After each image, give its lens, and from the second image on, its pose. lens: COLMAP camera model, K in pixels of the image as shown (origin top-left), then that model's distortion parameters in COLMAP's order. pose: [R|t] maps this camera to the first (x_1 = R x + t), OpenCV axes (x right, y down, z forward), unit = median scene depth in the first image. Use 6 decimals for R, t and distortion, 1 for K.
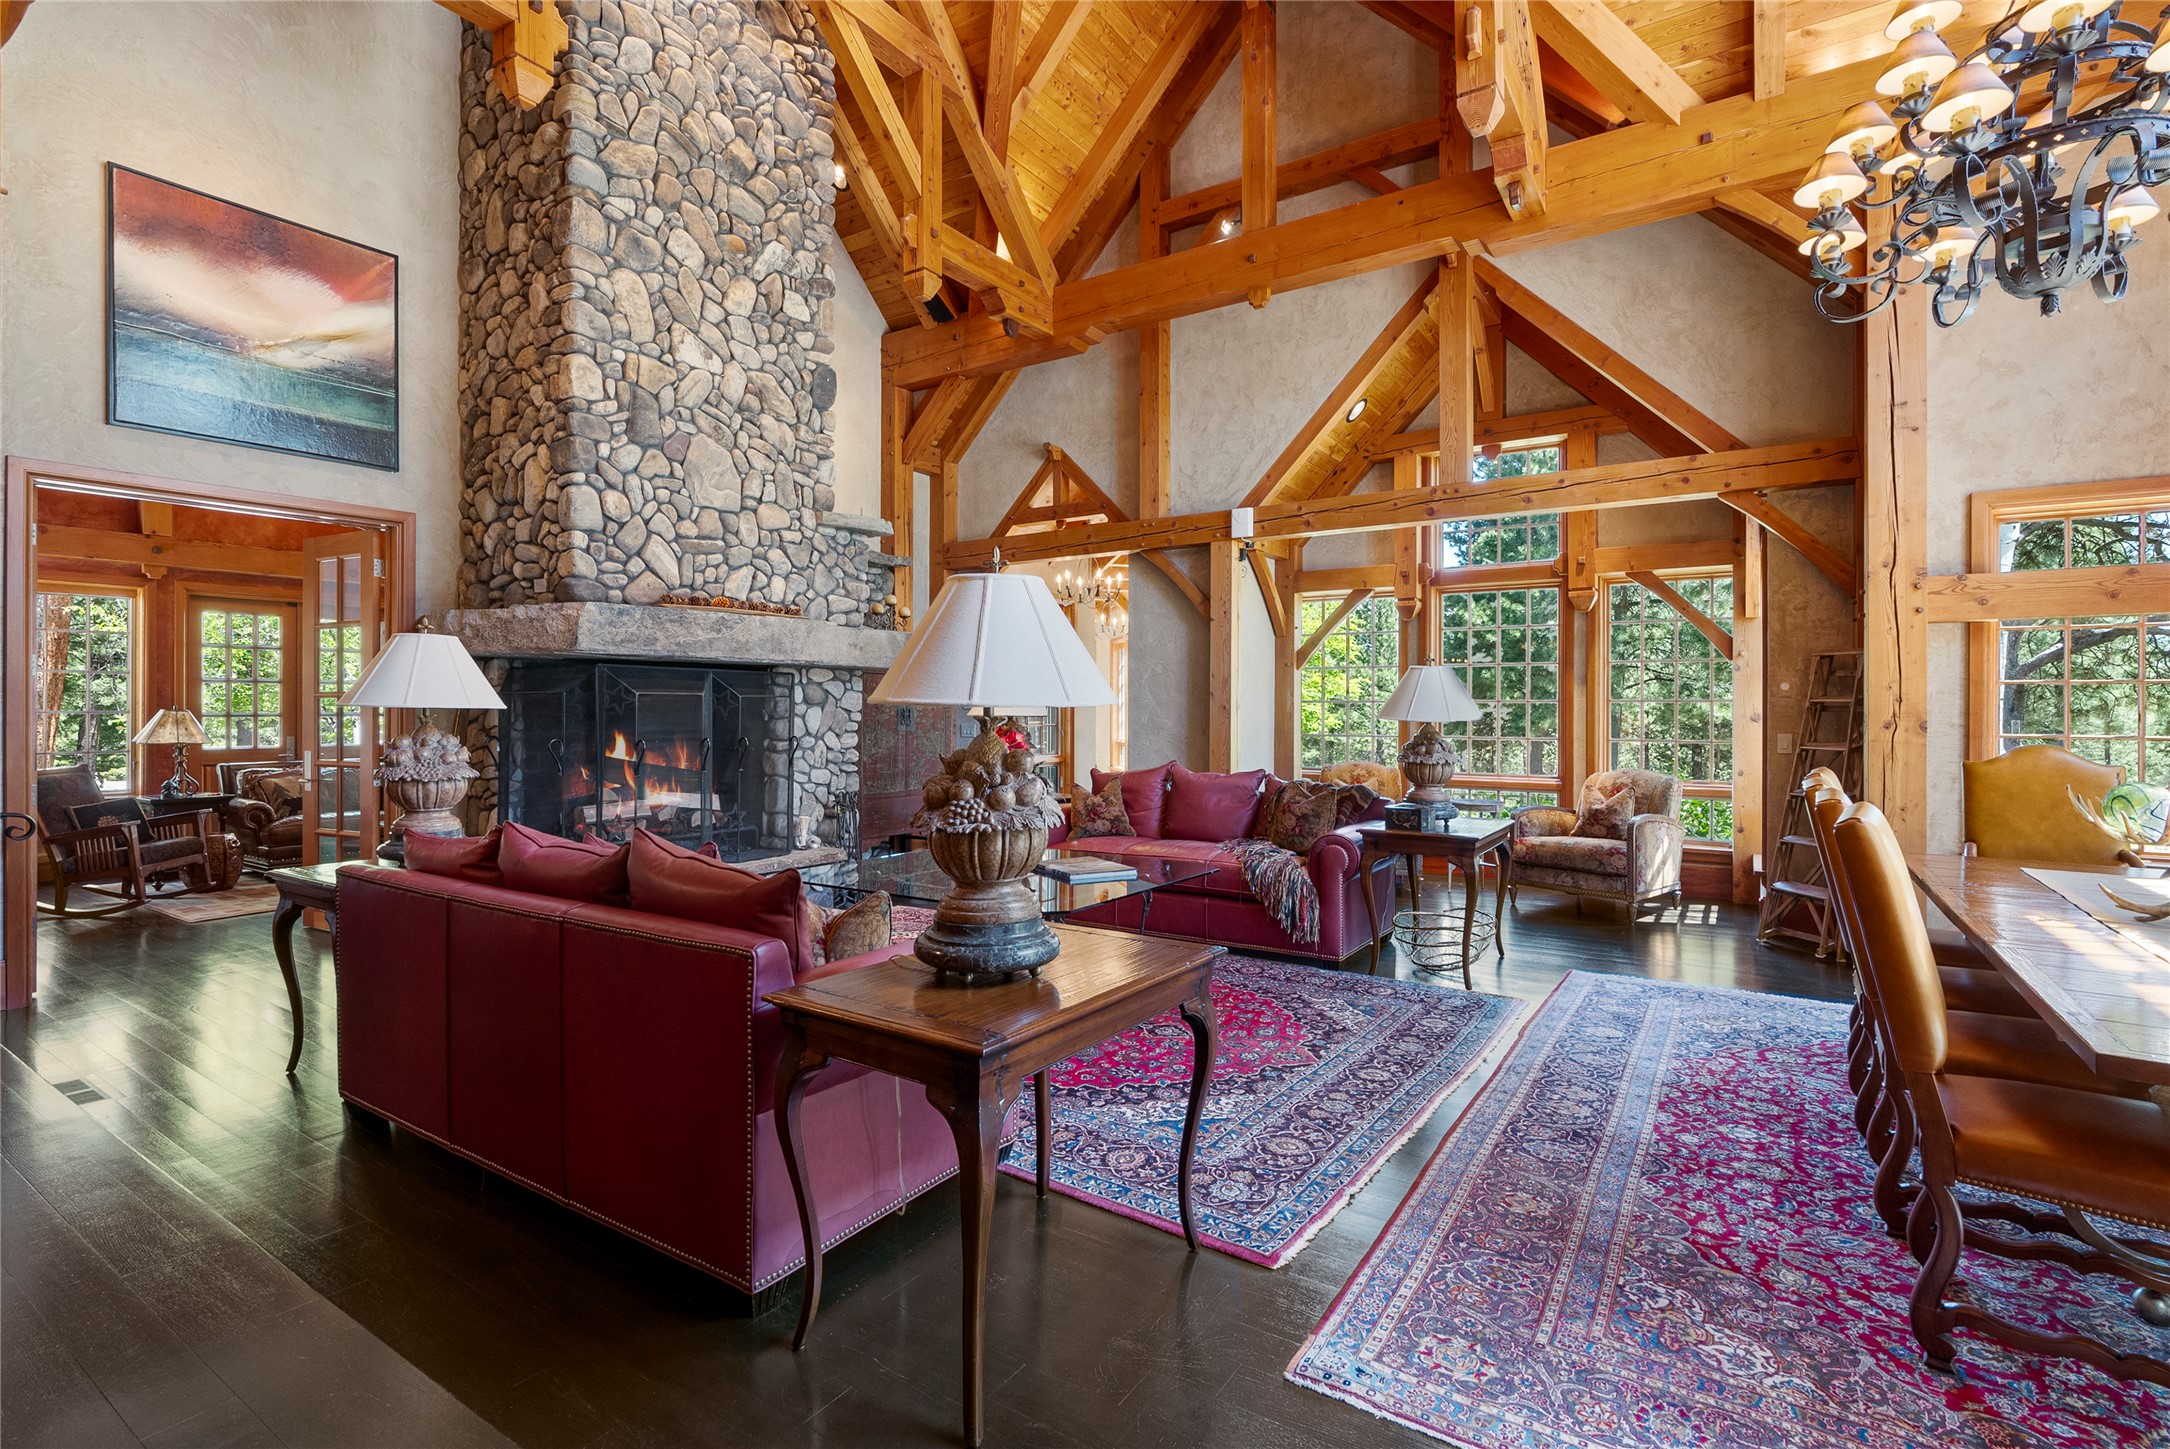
lens RADIAL K [[1003.0, 0, 1080.4], [0, 1003.0, 715.8], [0, 0, 1]] dist [-0.017590, 0.007246]
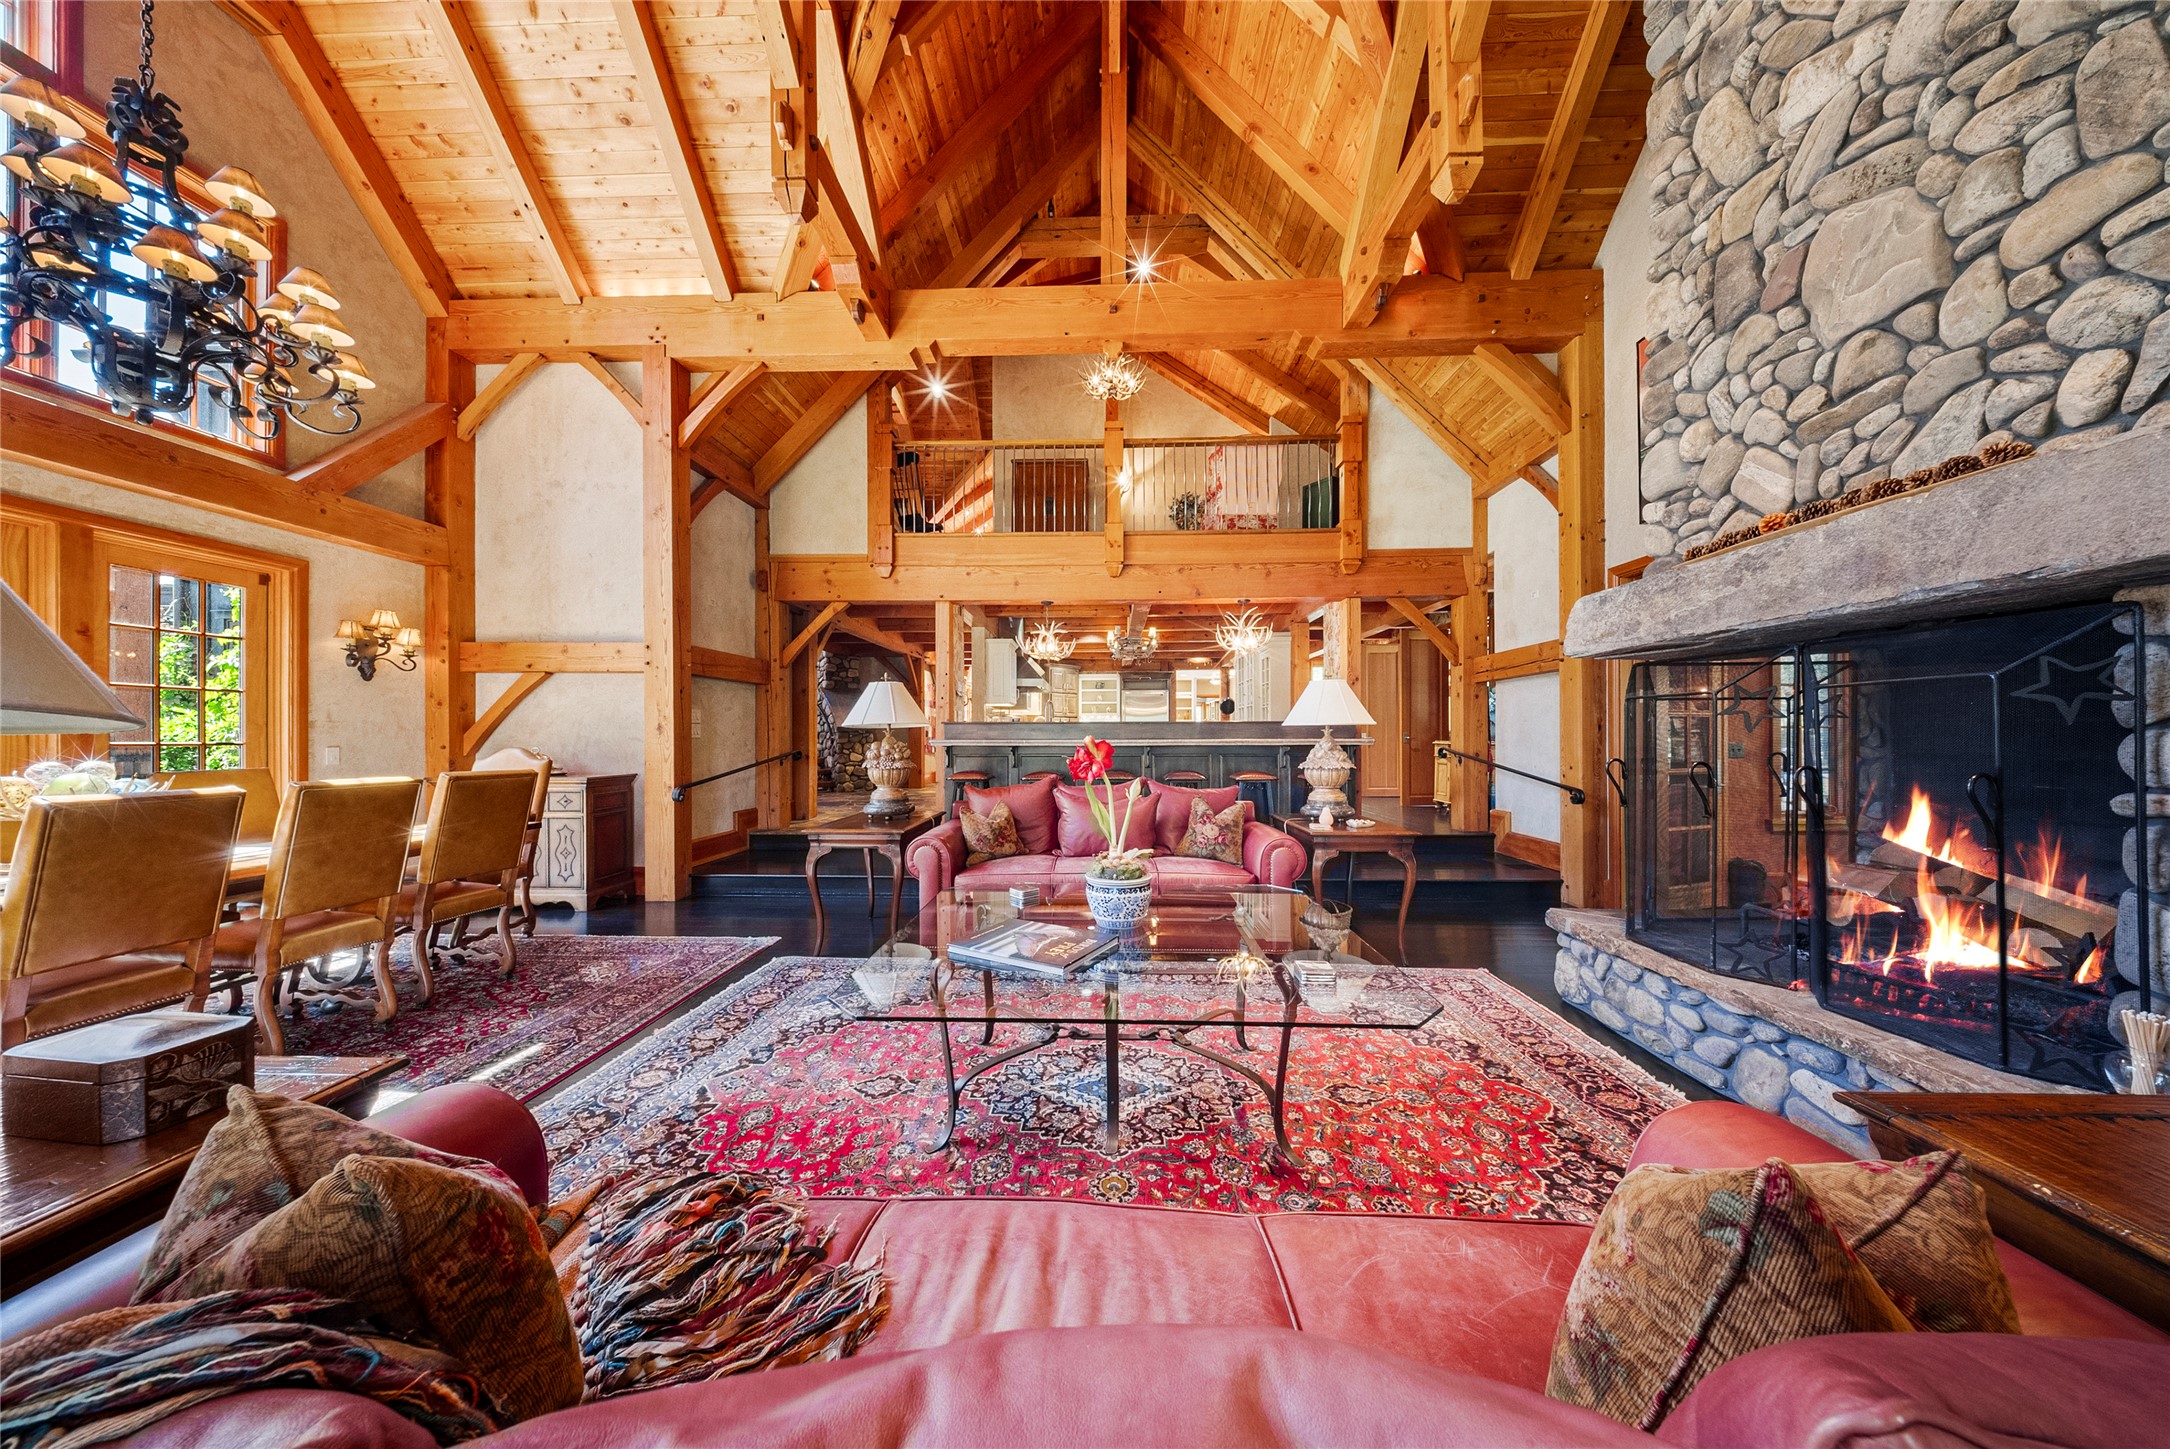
lens RADIAL K [[686.3, 0, 1083.9], [0, 686.3, 736.2], [0, 0, 1]] dist [0.002776, -0.001081]
pose [[-0.853776, 0.000224, -0.520641, 0.178751], [-0.000864, 0.999998, 0.001847, 0.005844], [0.520640, 0.002027, -0.853774, 1.159899]]
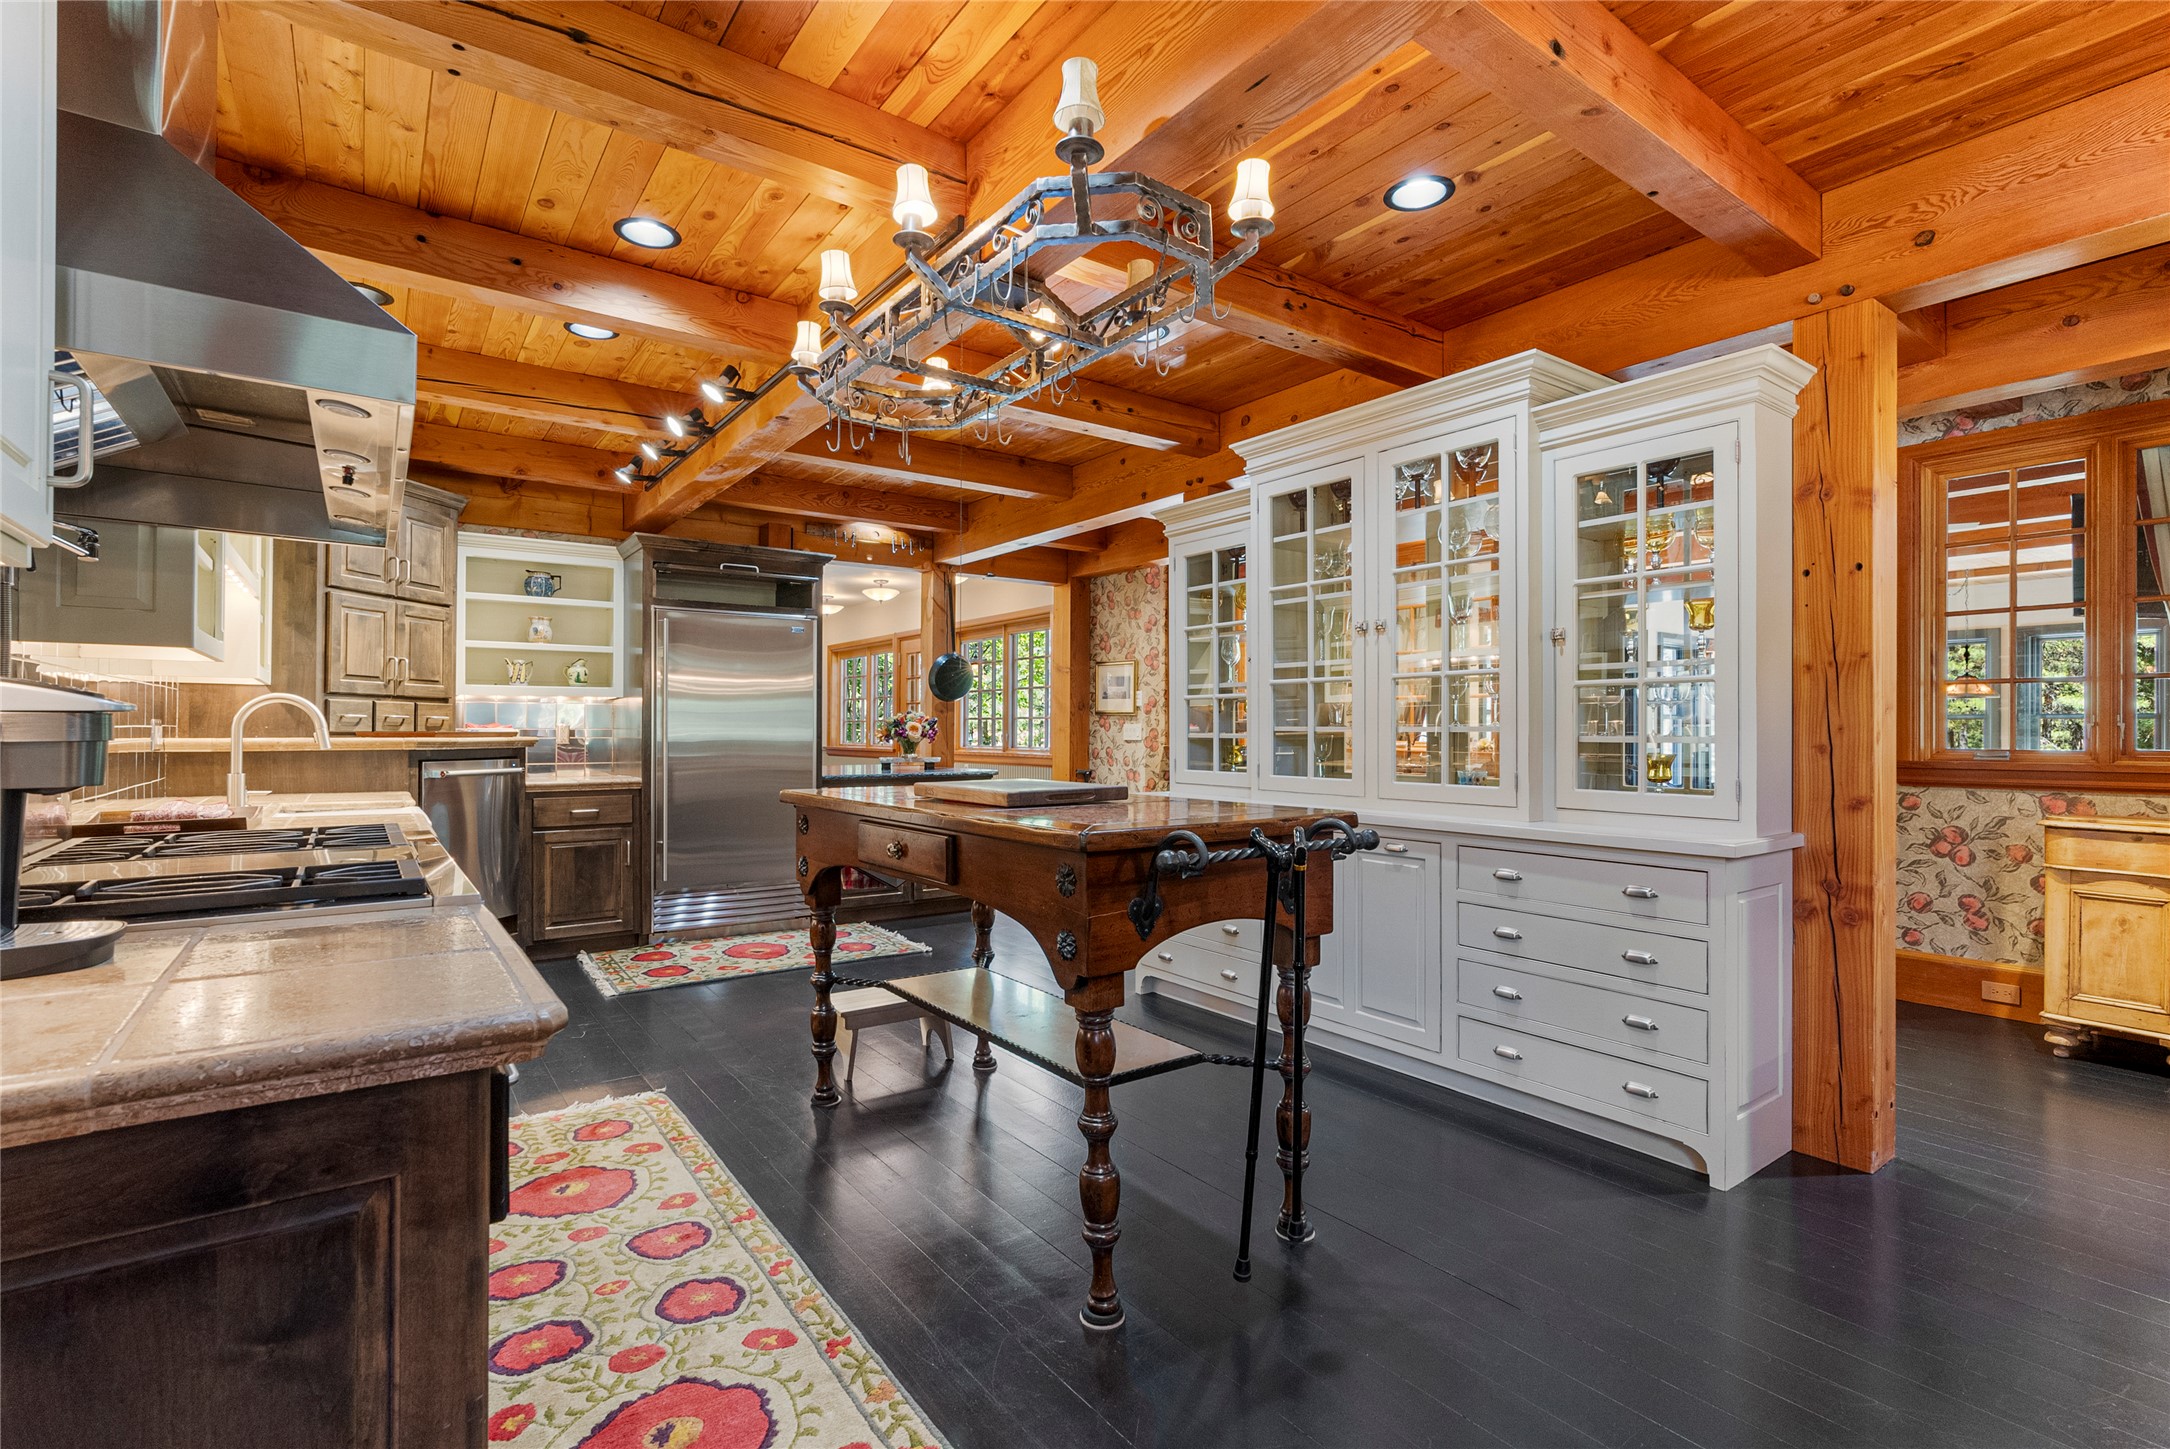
lens RADIAL K [[1003.0, 0, 1085.4], [0, 1003.0, 726.8], [0, 0, 1]] dist [-0.017590, 0.007246]
pose [[-0.343907, -0.004641, -0.938992, -0.390052], [-0.005253, 0.999982, -0.003018, -0.029635], [0.938989, 0.003895, -0.343925, -0.007784]]
